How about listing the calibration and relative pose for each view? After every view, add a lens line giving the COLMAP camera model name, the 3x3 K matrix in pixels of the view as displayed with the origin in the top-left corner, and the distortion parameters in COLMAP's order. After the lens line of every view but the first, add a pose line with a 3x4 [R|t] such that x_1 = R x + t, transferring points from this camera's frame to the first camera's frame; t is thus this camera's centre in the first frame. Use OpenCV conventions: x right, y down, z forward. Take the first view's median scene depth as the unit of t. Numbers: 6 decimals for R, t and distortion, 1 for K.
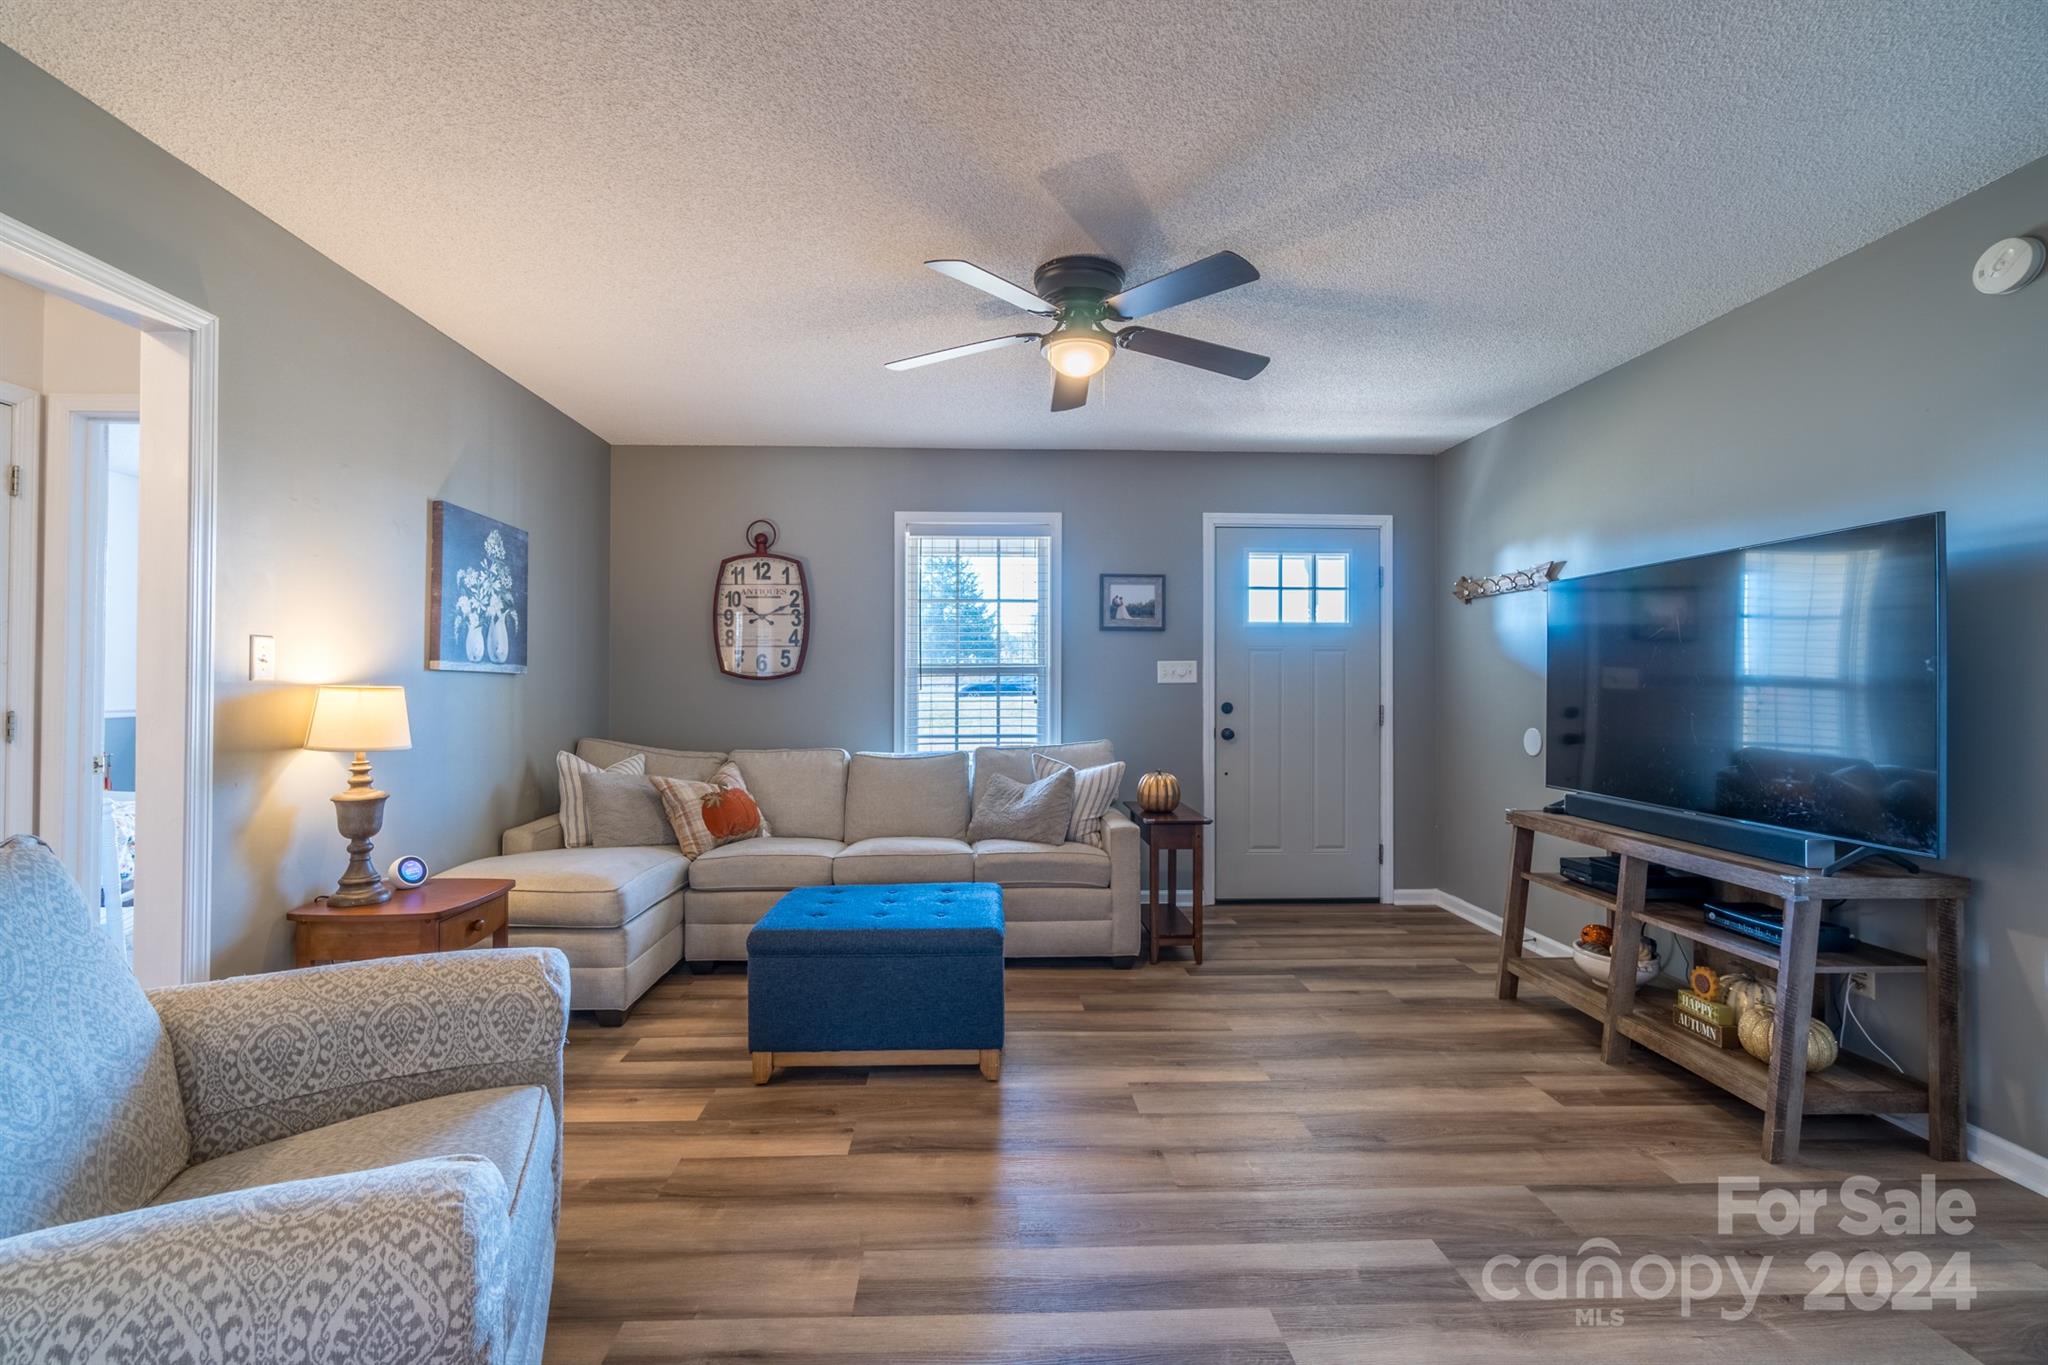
lens RADIAL K [[884.5, 0, 997.9], [0, 884.5, 668.3], [0, 0, 1]] dist [-0.009160, 0.002706]
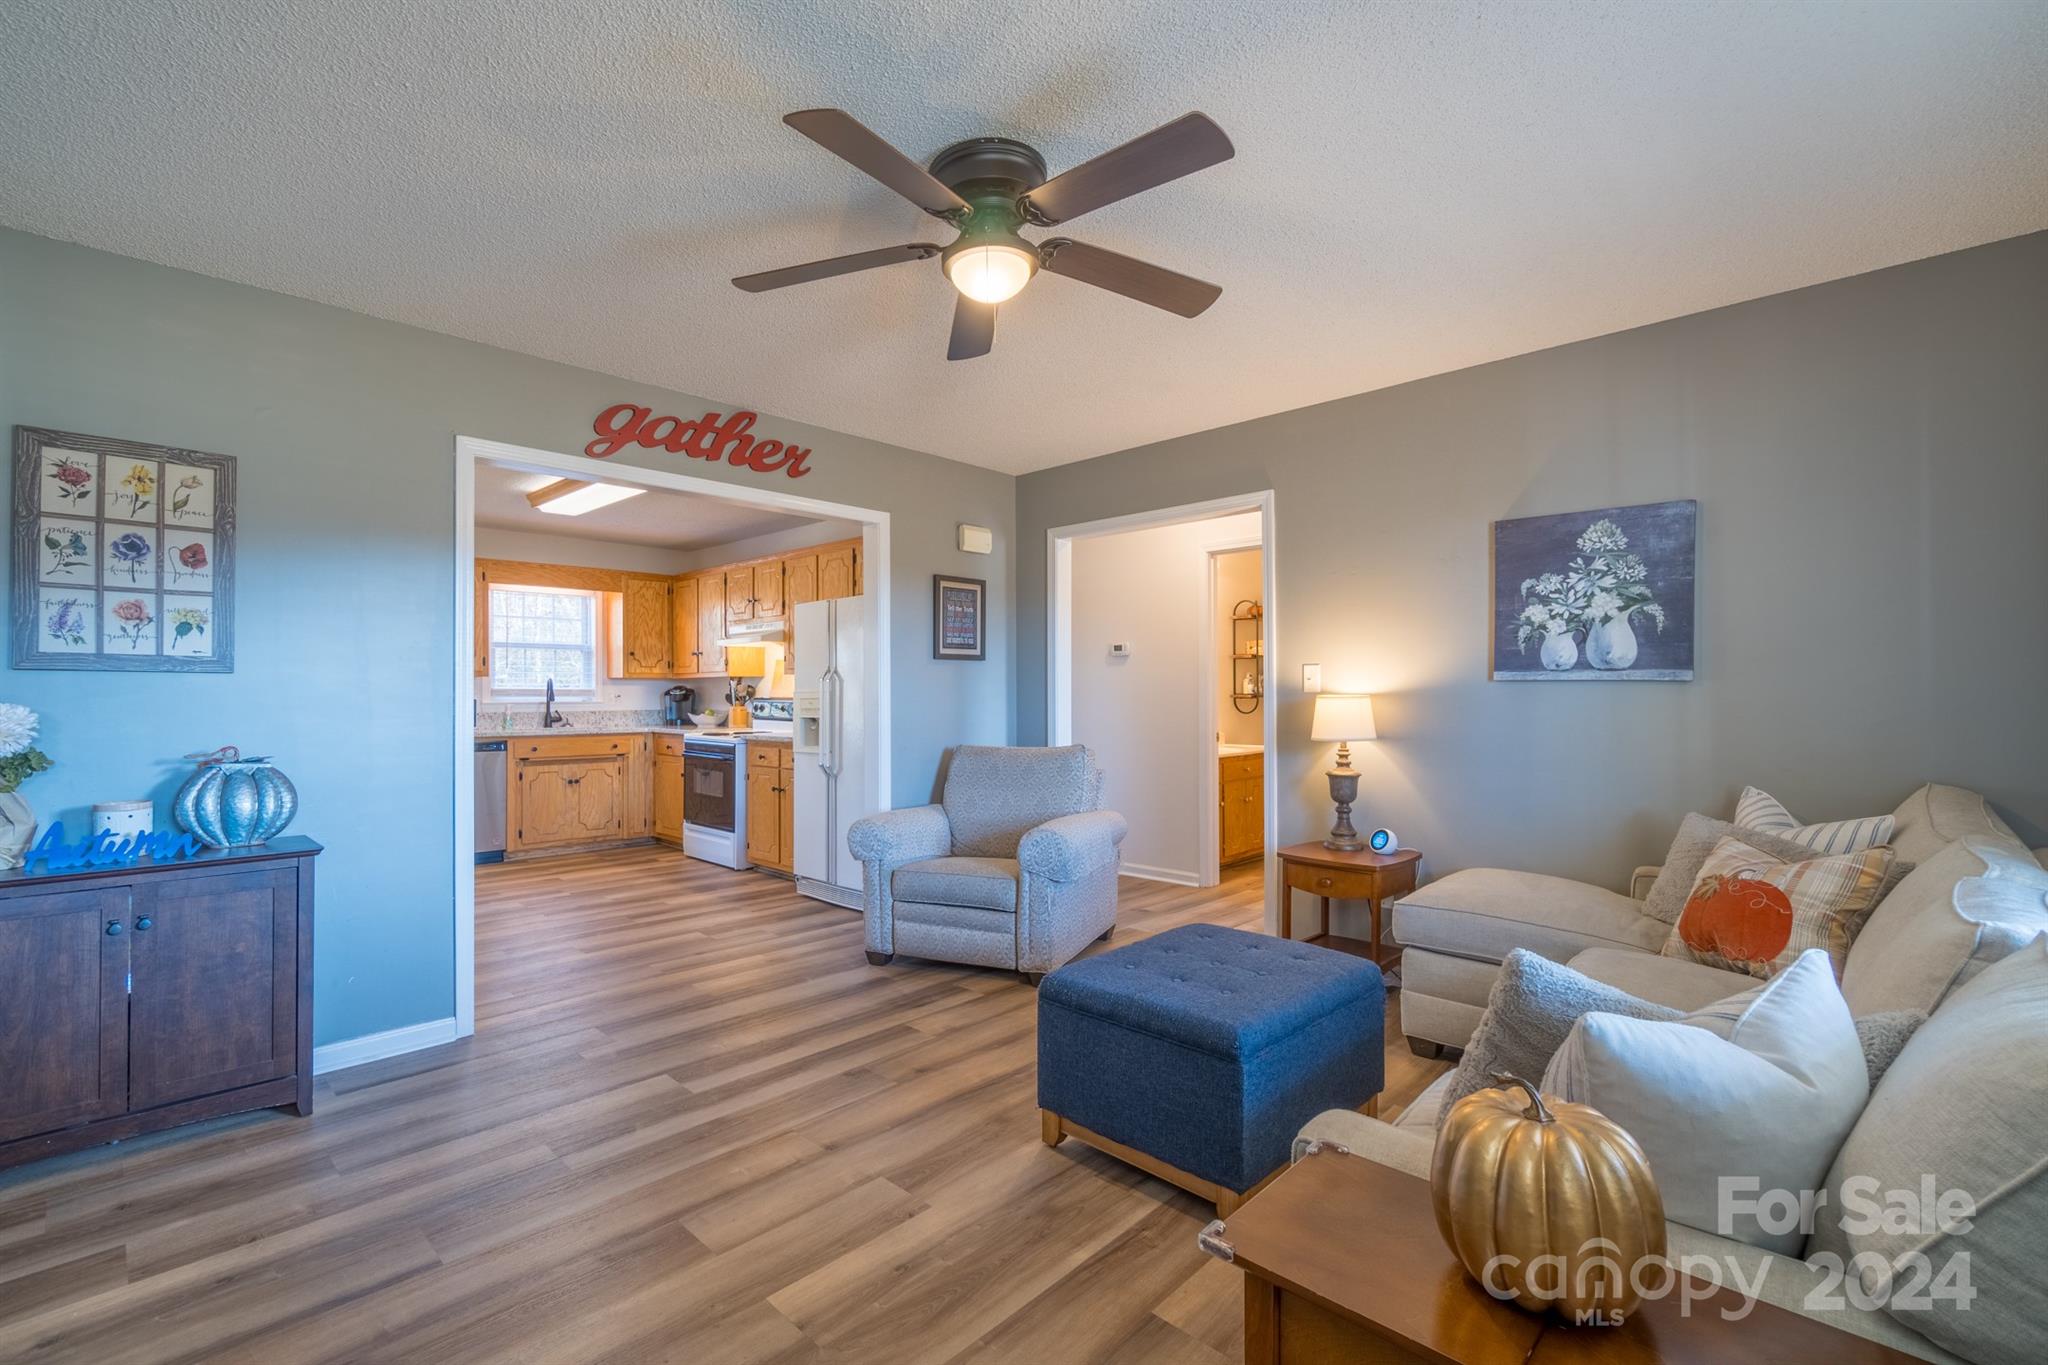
lens RADIAL K [[884.5, 0, 1003.3], [0, 884.5, 686.7], [0, 0, 1]] dist [-0.009160, 0.002706]
pose [[-0.719838, -0.008867, -0.694085, 0.404438], [0.011672, 0.999622, -0.024876, 0.022105], [0.694044, -0.026008, -0.719463, 1.015247]]
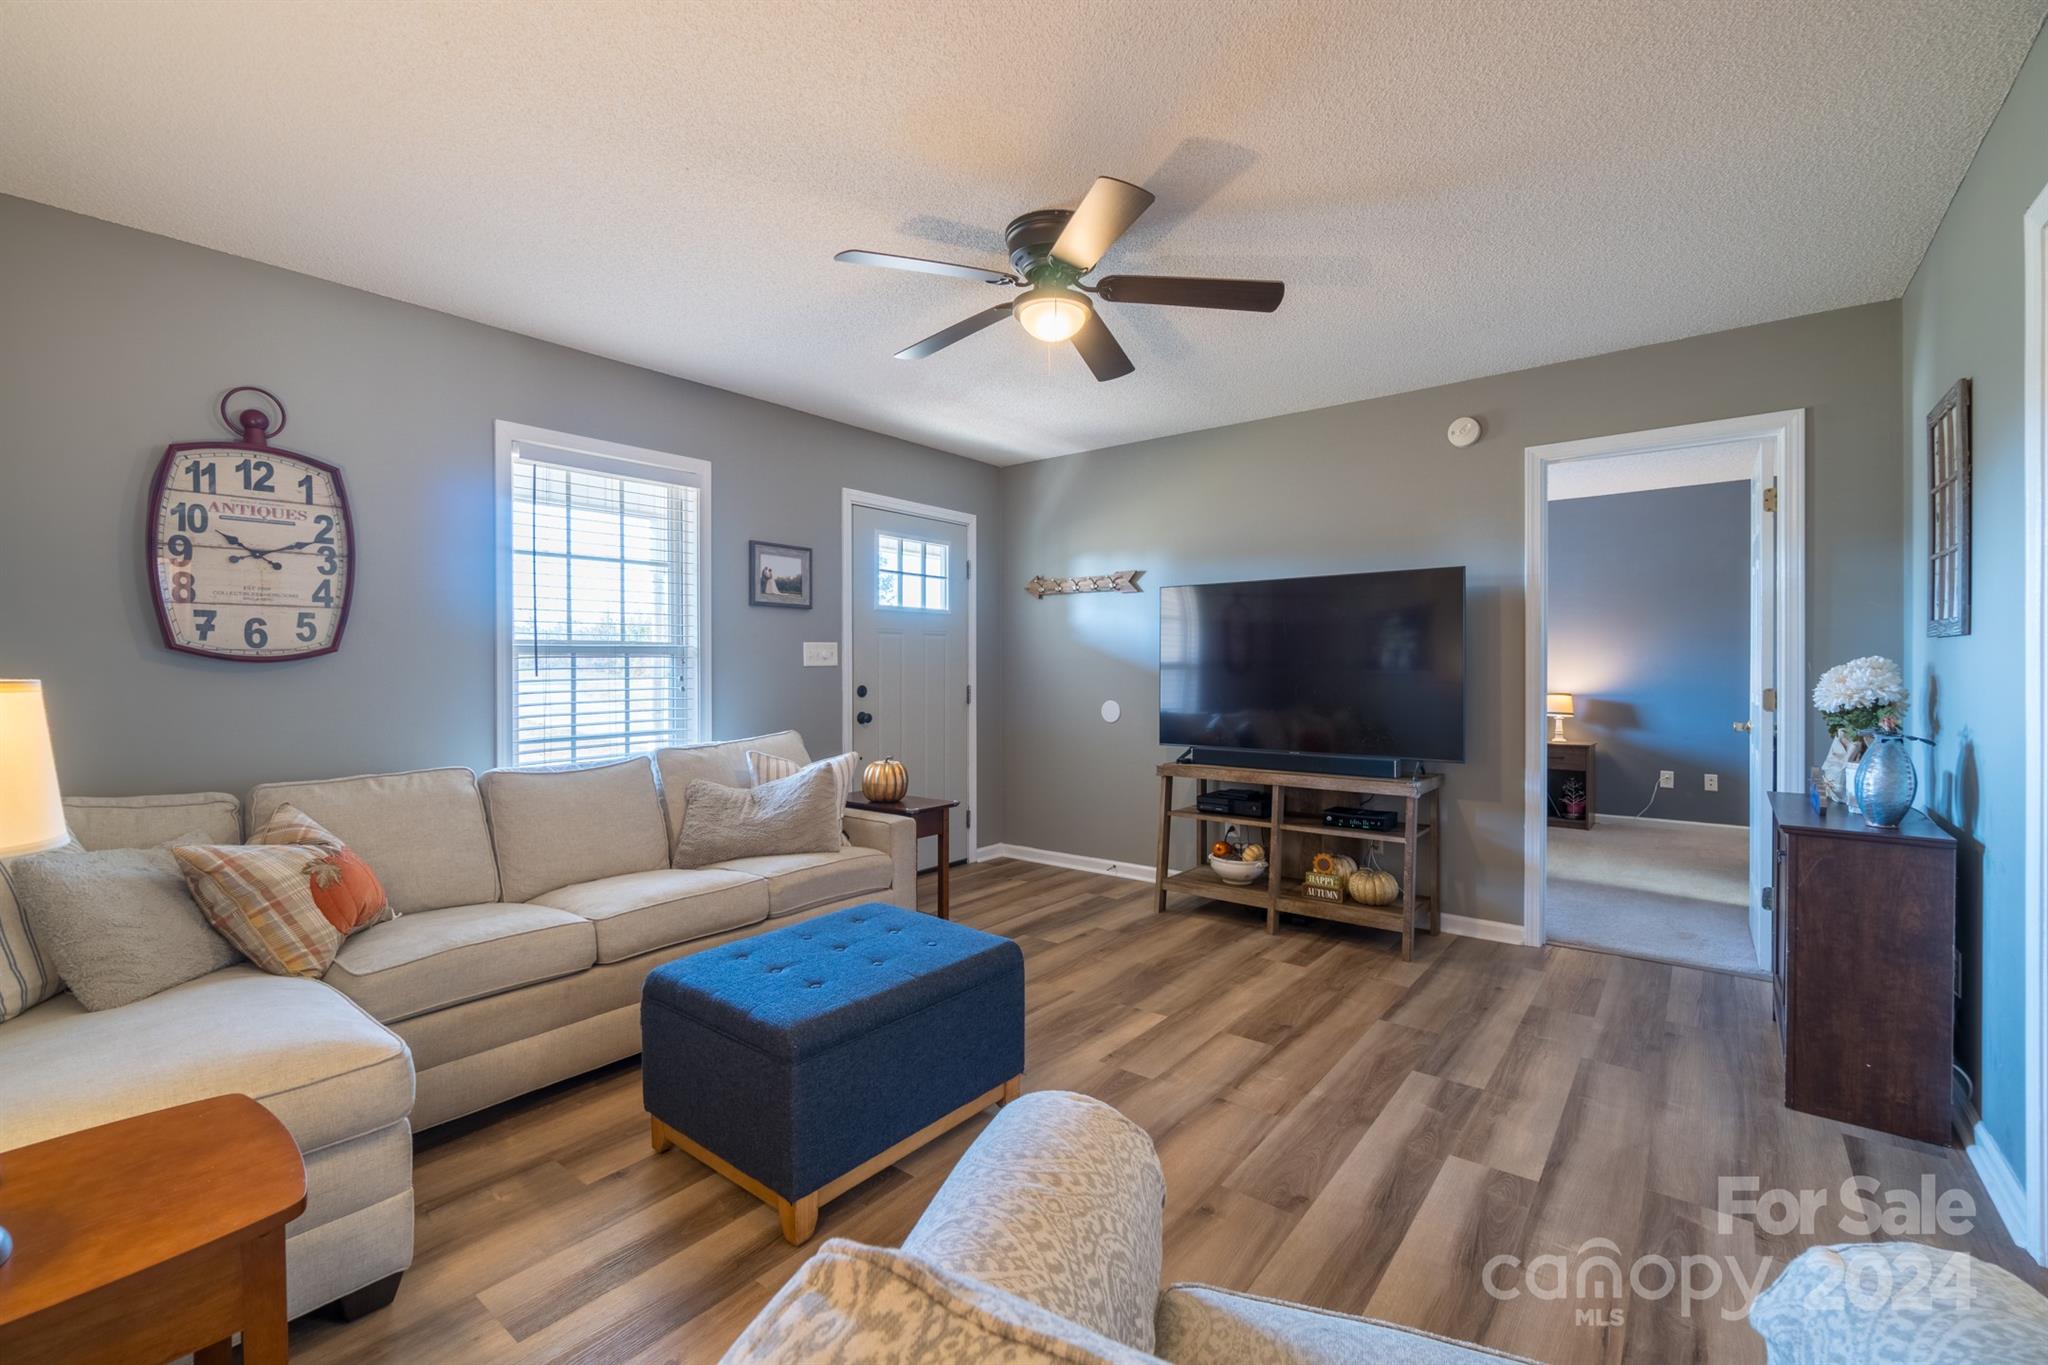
lens RADIAL K [[884.5, 0, 1017.3], [0, 884.5, 669.3], [0, 0, 1]] dist [-0.009160, 0.002706]
pose [[0.648063, -0.005686, 0.761565, -0.427868], [-0.008956, 0.999846, 0.015086, 0.004976], [-0.761534, -0.016597, 0.647913, 0.267732]]
